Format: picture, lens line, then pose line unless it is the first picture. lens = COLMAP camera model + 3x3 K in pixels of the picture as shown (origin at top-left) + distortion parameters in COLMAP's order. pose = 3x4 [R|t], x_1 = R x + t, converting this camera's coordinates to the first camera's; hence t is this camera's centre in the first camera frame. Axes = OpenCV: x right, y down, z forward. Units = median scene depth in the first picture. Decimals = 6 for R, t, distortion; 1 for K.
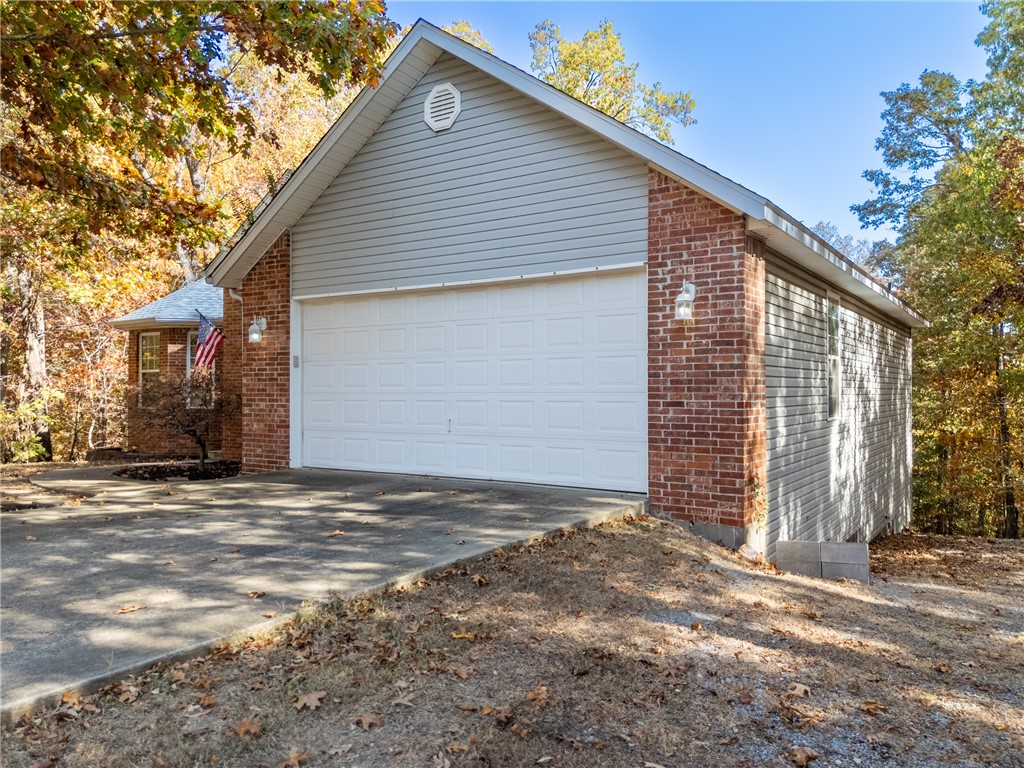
lens RADIAL K [[753.9, 0, 521.6], [0, 753.9, 383.1], [0, 0, 1]] dist [0.051777, -0.033980]
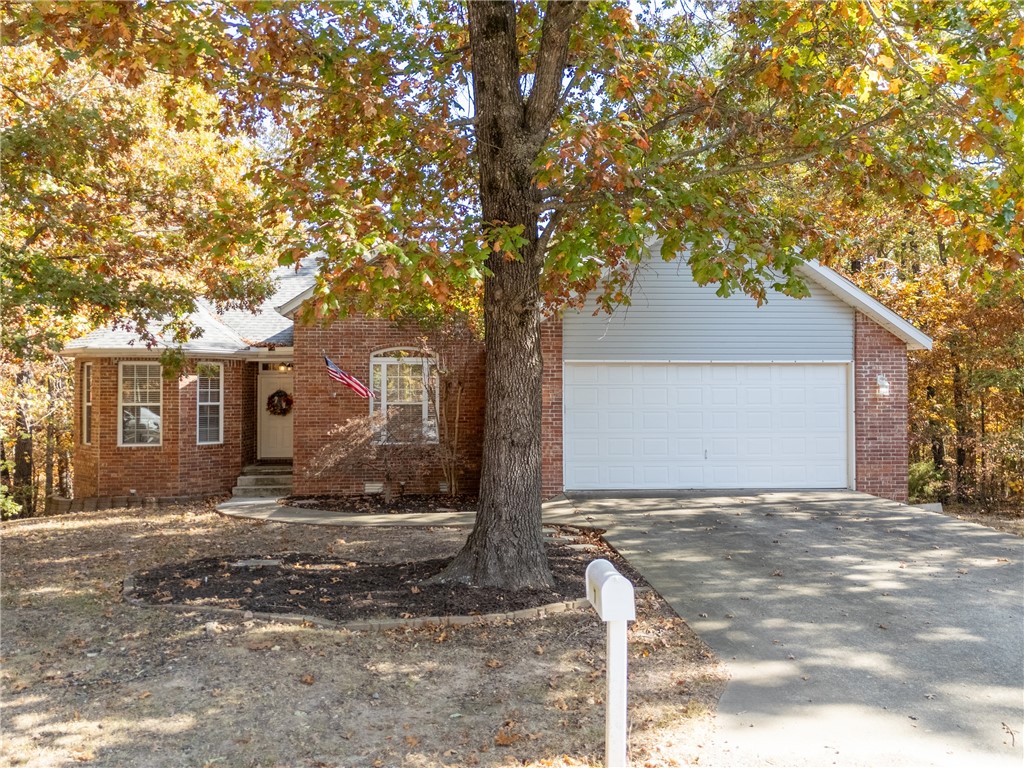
lens RADIAL K [[753.9, 0, 512.9], [0, 753.9, 384.6], [0, 0, 1]] dist [0.051777, -0.033980]
pose [[0.794481, 0.007071, 0.607248, -1.160556], [-0.006236, 0.999974, -0.003486, -0.066395], [-0.607257, -0.001017, 0.794505, 0.029519]]
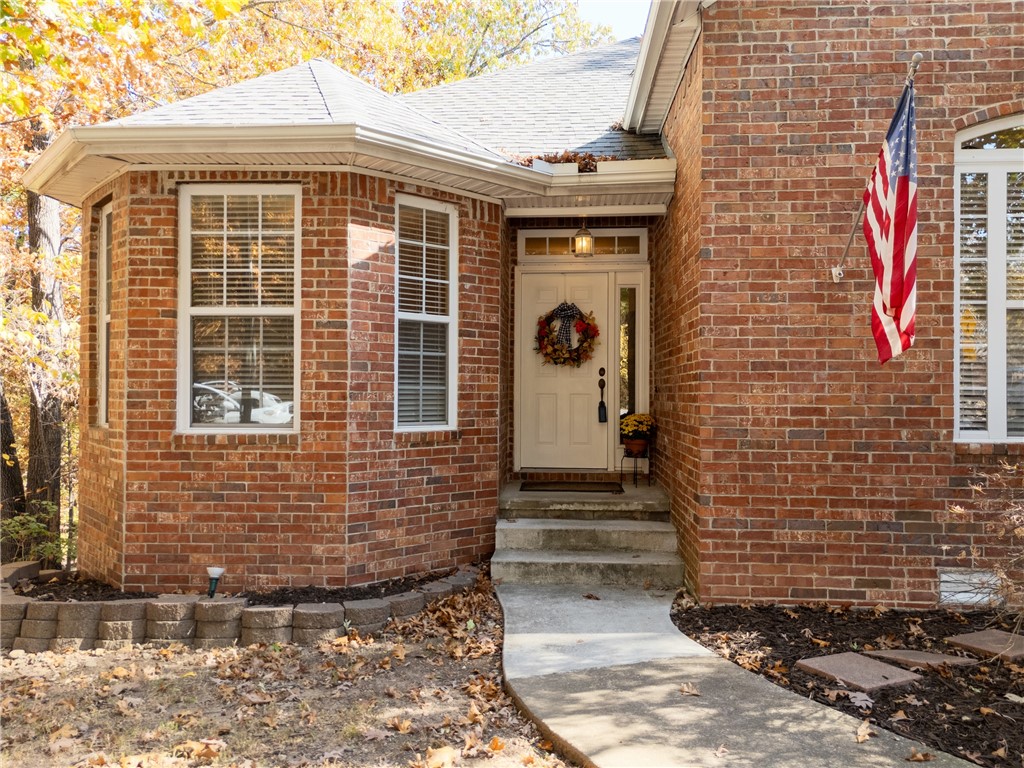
lens RADIAL K [[753.9, 0, 512.9], [0, 753.9, 383.7], [0, 0, 1]] dist [0.051777, -0.033980]
pose [[0.871531, 0.010024, 0.490237, -0.917267], [-0.011509, 0.999934, 0.000014, 0.020090], [-0.490205, -0.005654, 0.871589, 1.152833]]
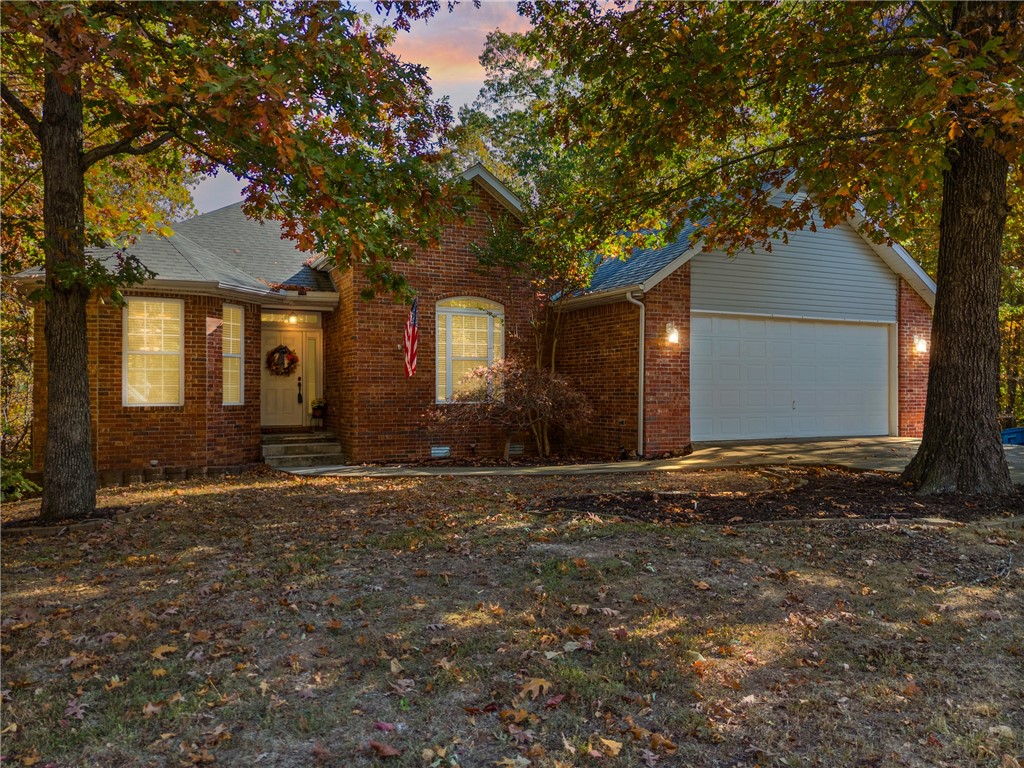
lens RADIAL K [[753.9, 0, 520.4], [0, 753.9, 389.9], [0, 0, 1]] dist [0.051777, -0.033980]
pose [[0.513826, 0.004668, 0.857882, -1.553794], [-0.009579, 0.999954, 0.000297, 0.024959], [-0.857841, -0.008370, 0.513847, 0.589842]]
